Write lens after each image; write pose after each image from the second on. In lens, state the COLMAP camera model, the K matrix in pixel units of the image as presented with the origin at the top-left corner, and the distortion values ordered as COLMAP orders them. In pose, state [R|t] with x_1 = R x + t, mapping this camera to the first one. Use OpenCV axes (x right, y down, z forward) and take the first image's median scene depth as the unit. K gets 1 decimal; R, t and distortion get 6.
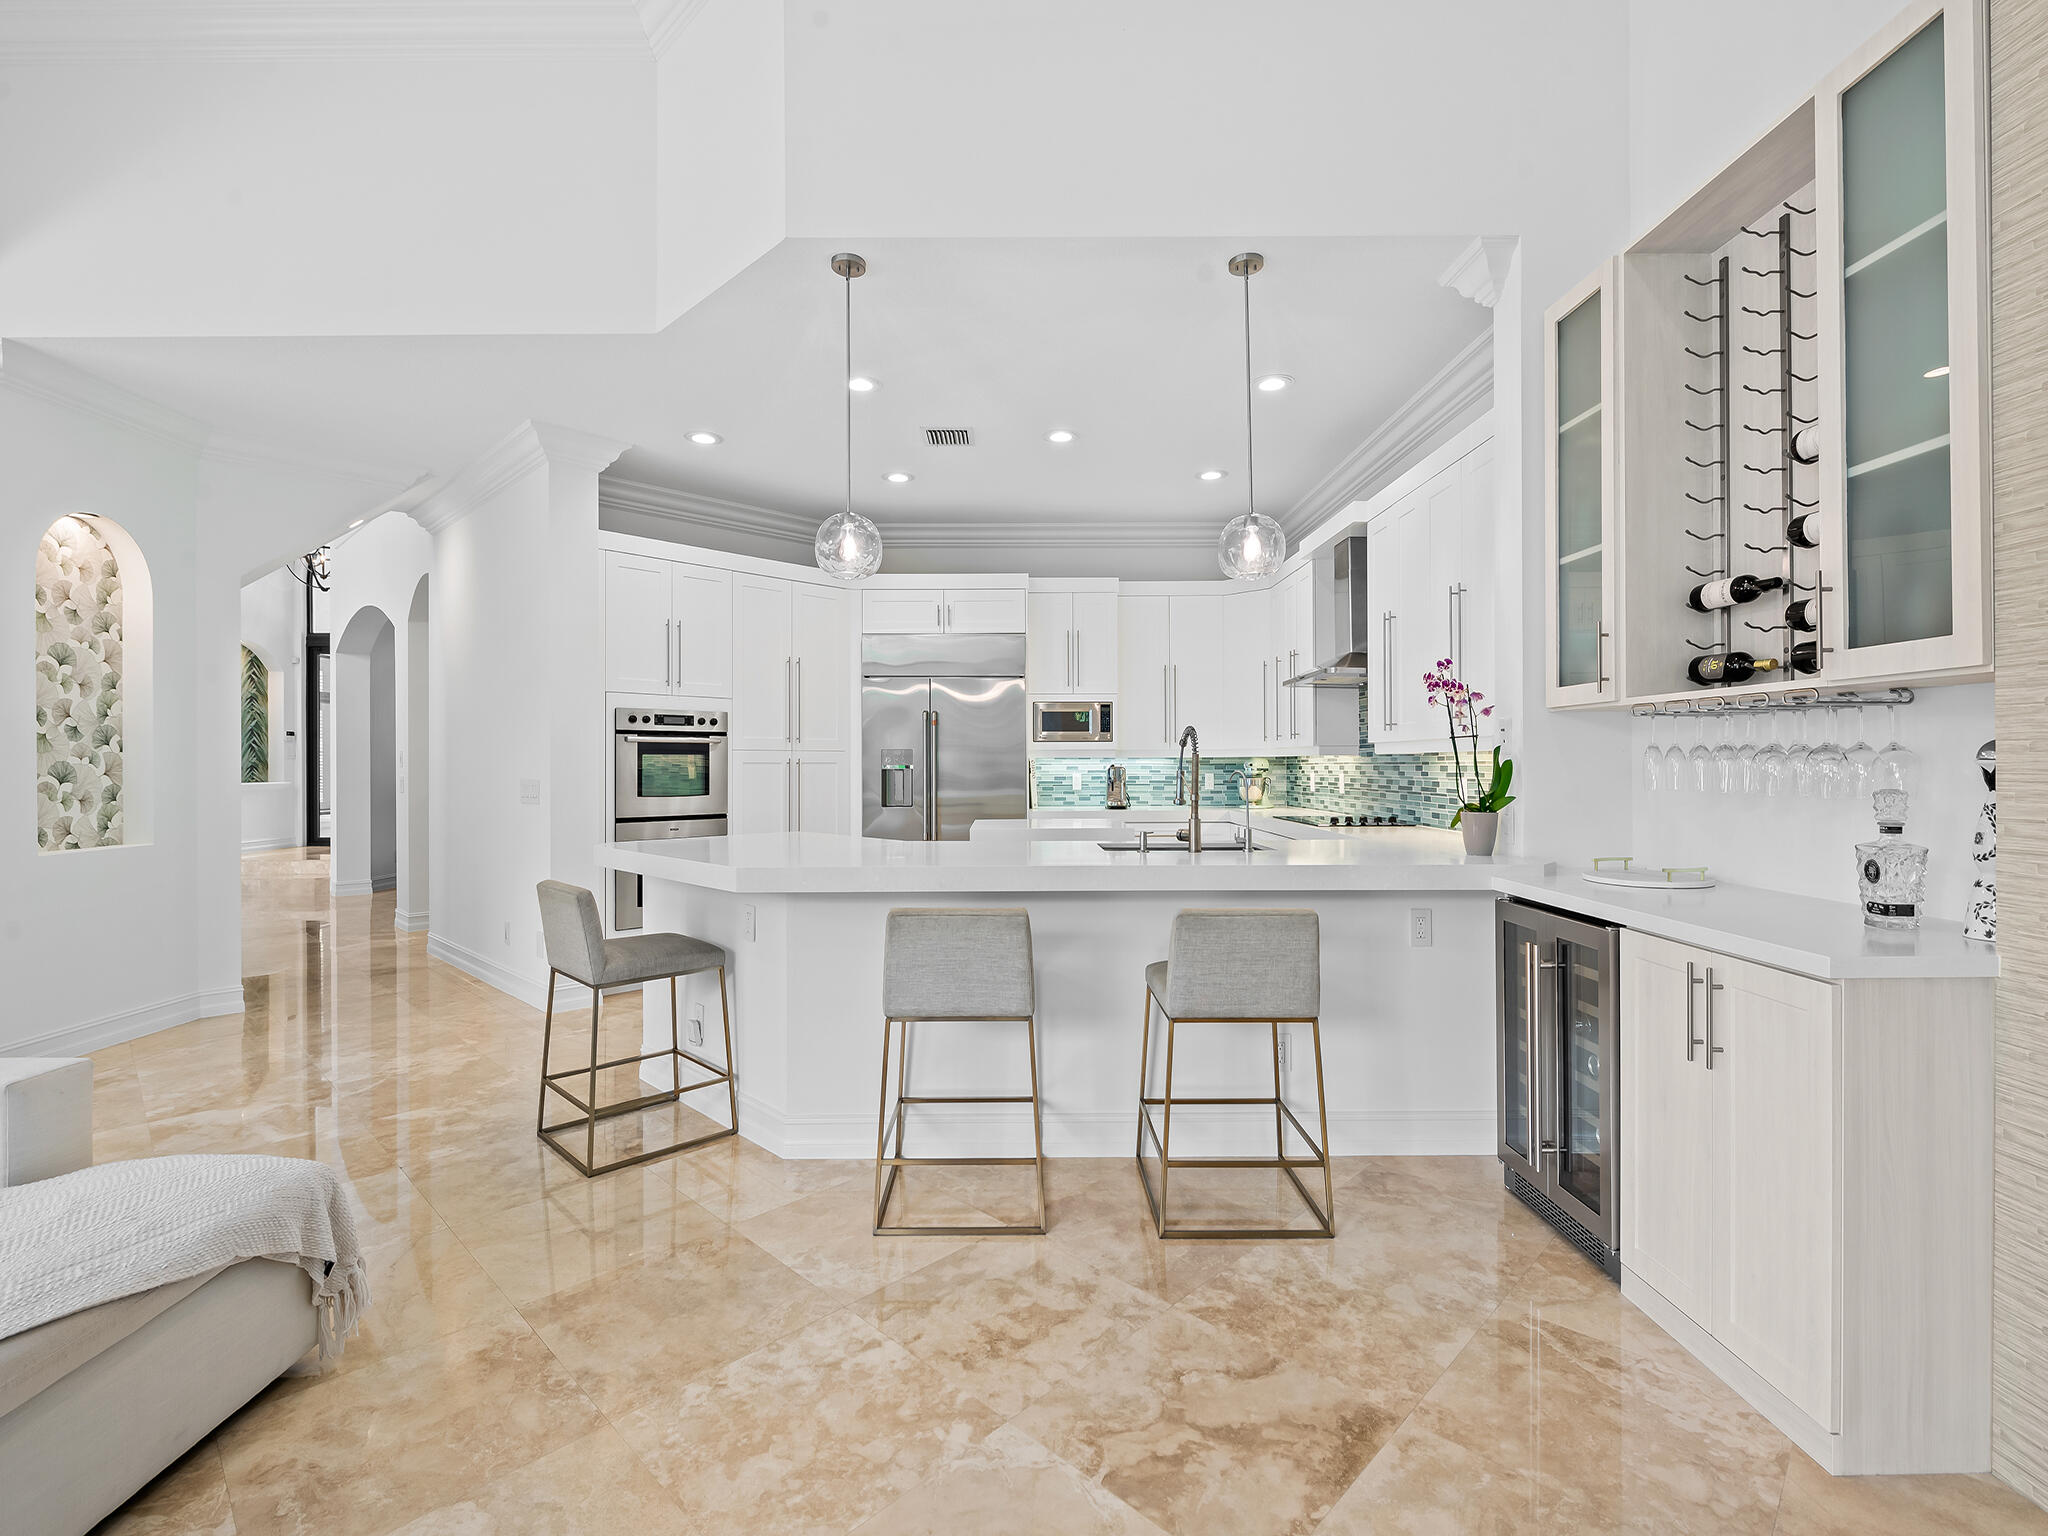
lens RADIAL K [[935.2, 0, 1013.4], [0, 935.2, 762.8], [0, 0, 1]] dist [-0.000026, -0.000388]
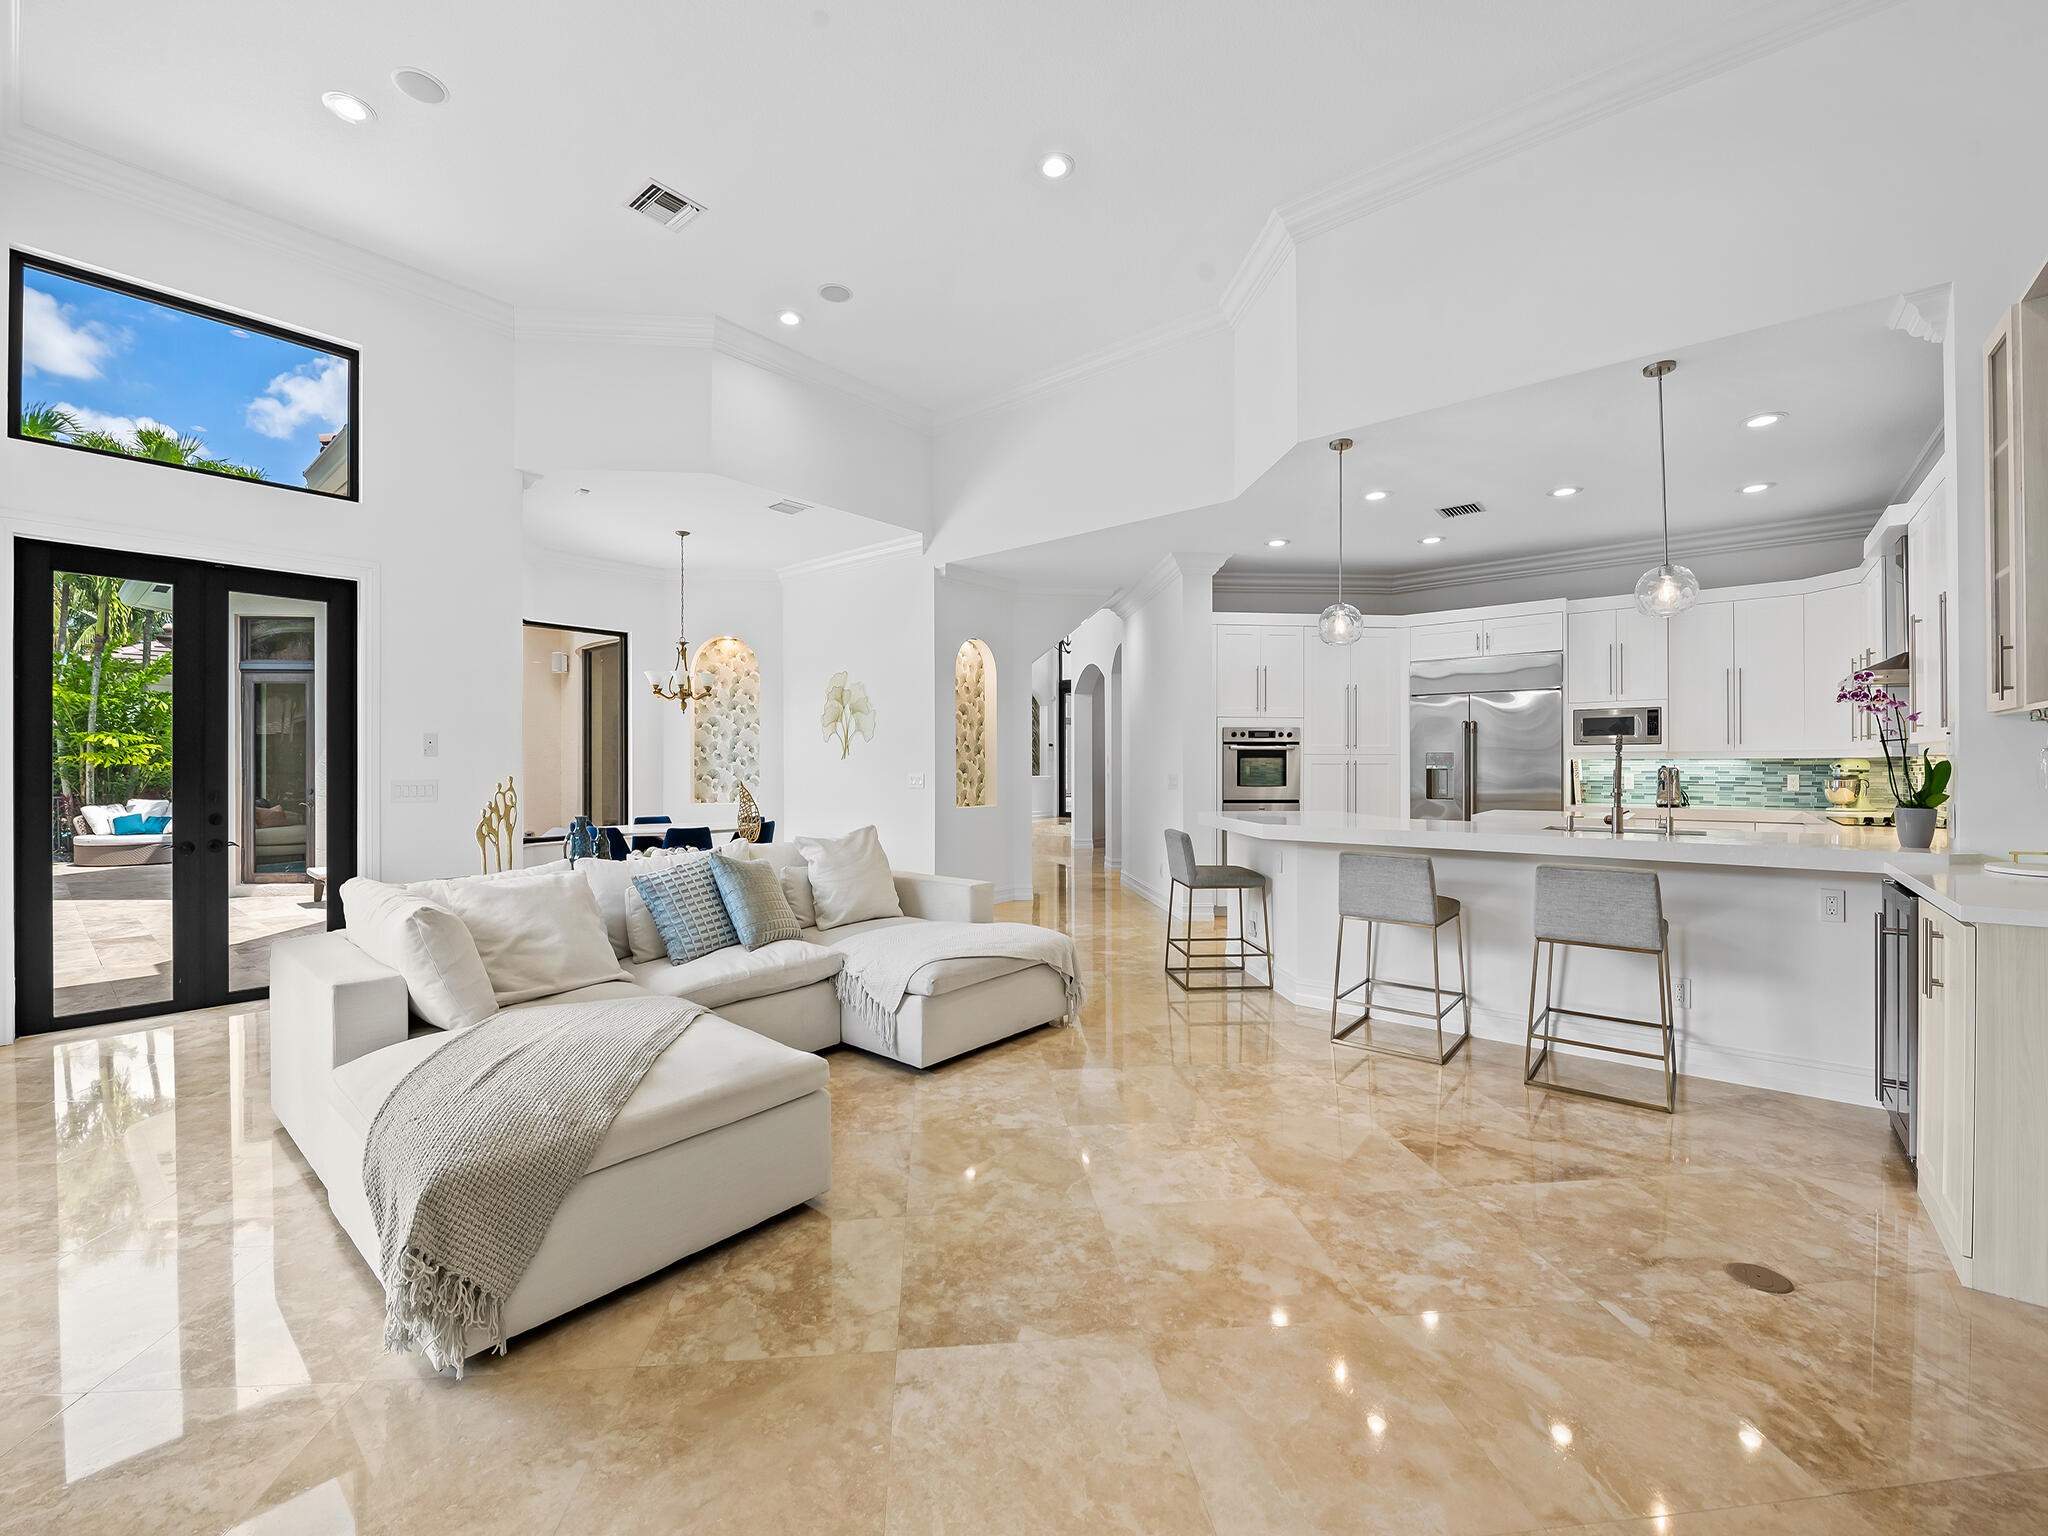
lens RADIAL K [[830.6, 0, 1024.0], [0, 830.6, 768.0], [0, 0, 1]] dist [-0.001523, -0.000198]
pose [[0.772930, 0.003709, -0.634480, 0.171019], [-0.000597, 0.999987, 0.005119, 0.000567], [0.634491, -0.003577, 0.772922, -0.235828]]
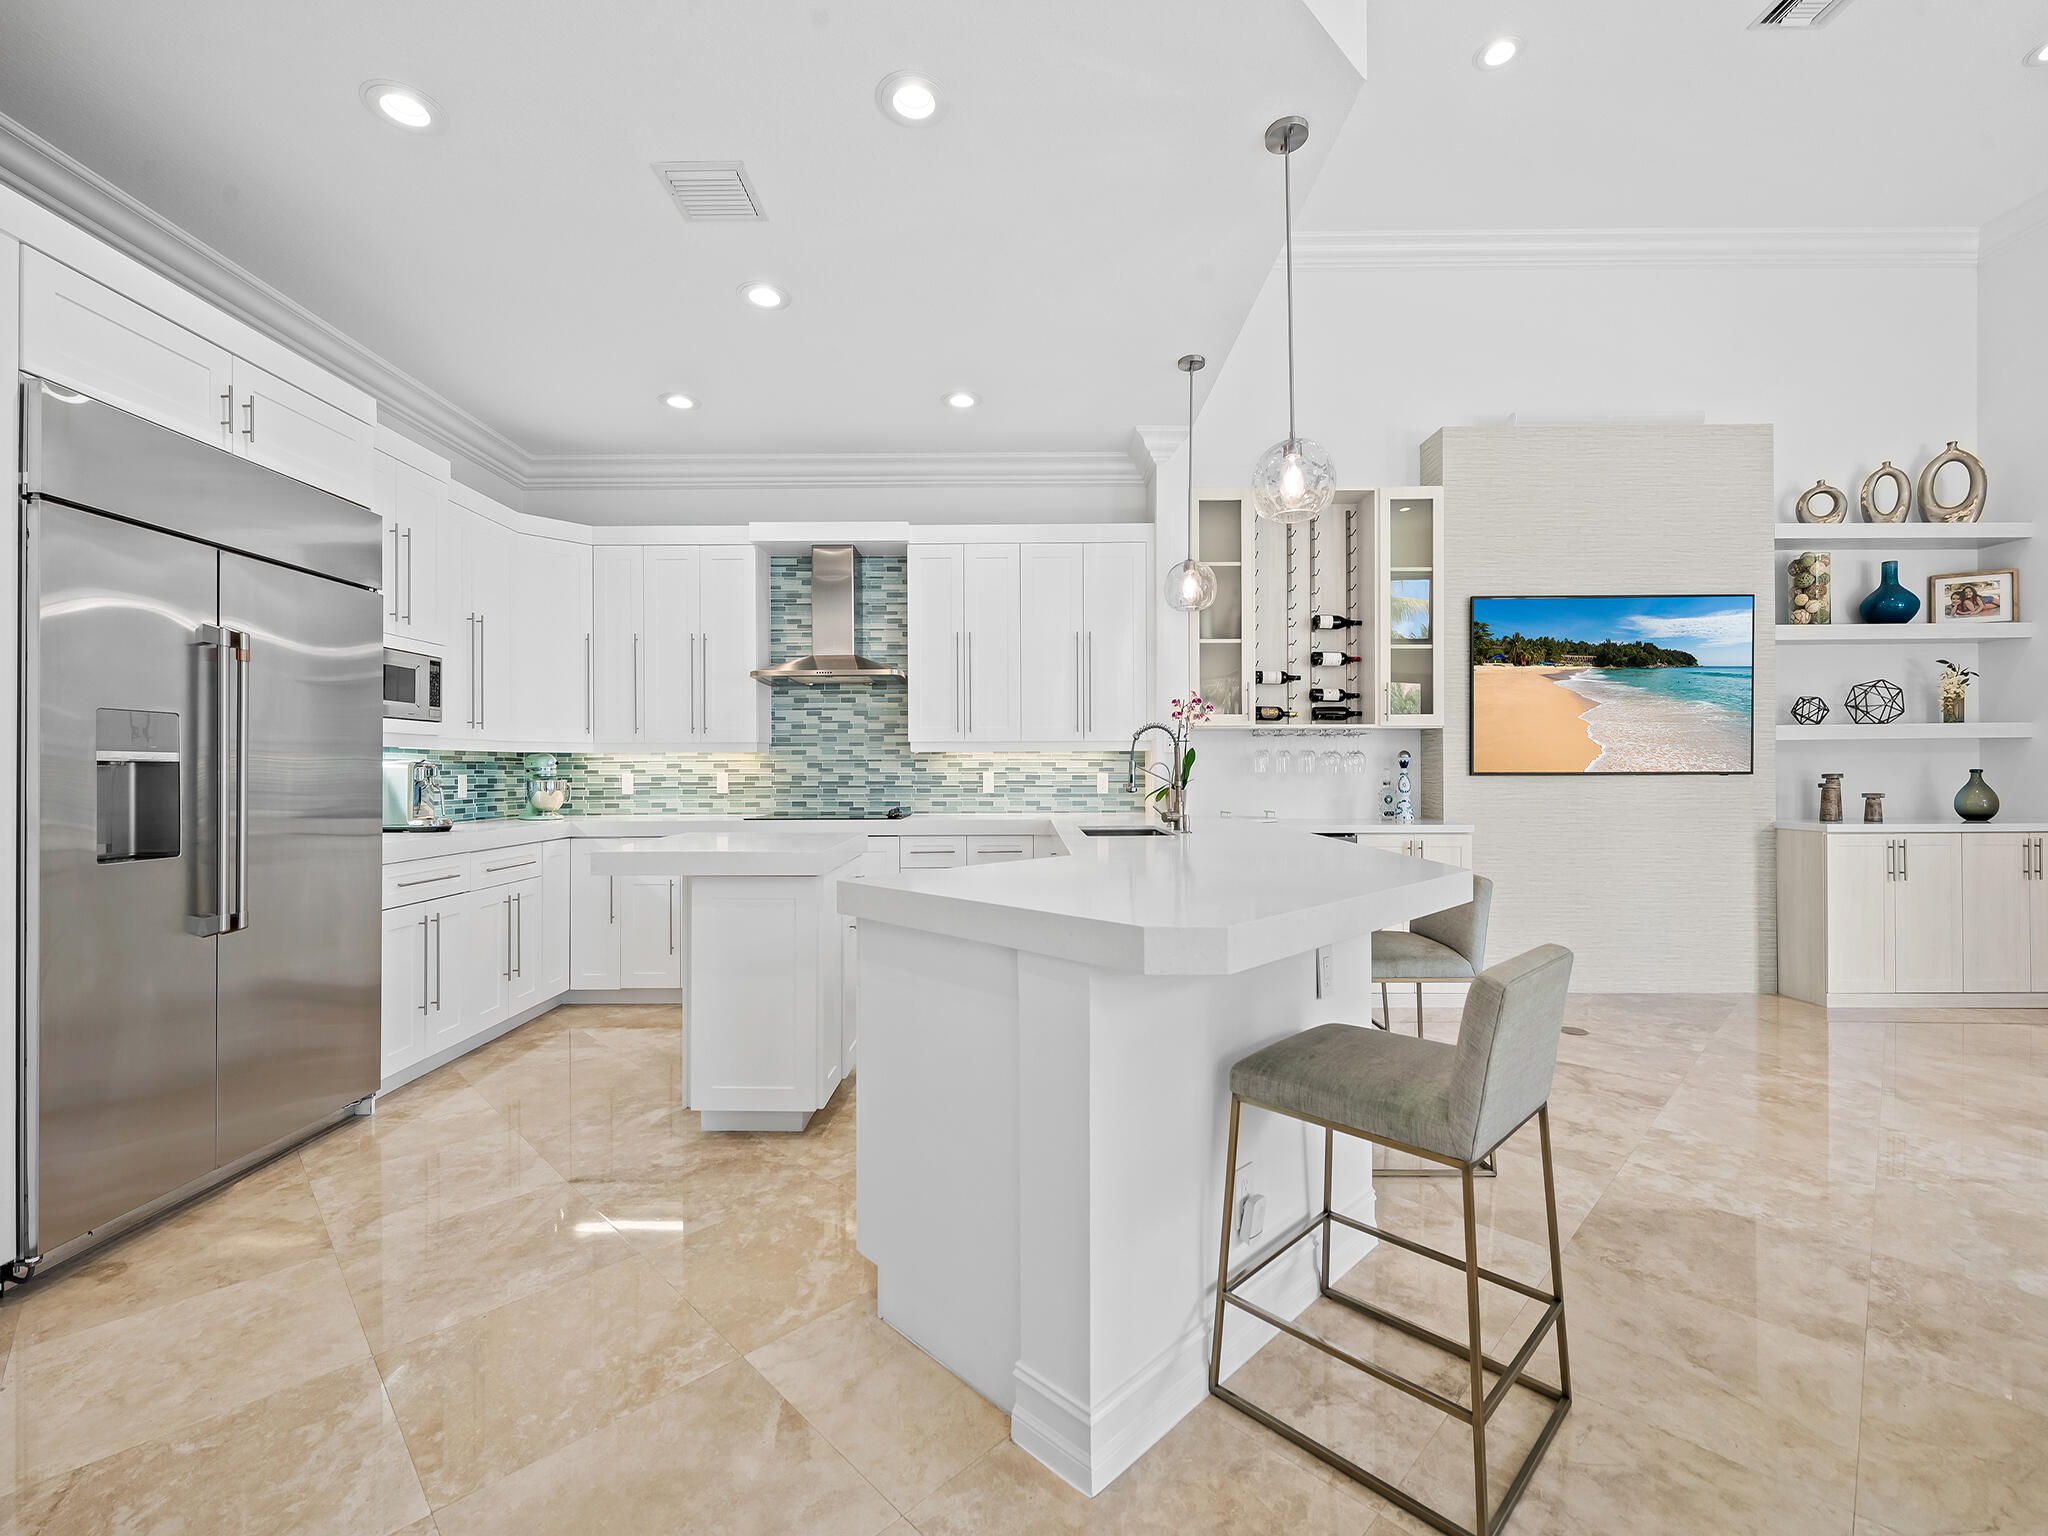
lens RADIAL K [[873.1, 0, 1024.0], [0, 873.1, 768.0], [0, 0, 1]] dist [-0.001253, -0.000292]
pose [[0.006351, 0.007211, 0.999954, -0.548040], [0.003135, 0.999969, -0.007231, 0.014673], [-0.999975, 0.003181, 0.006328, 0.718958]]
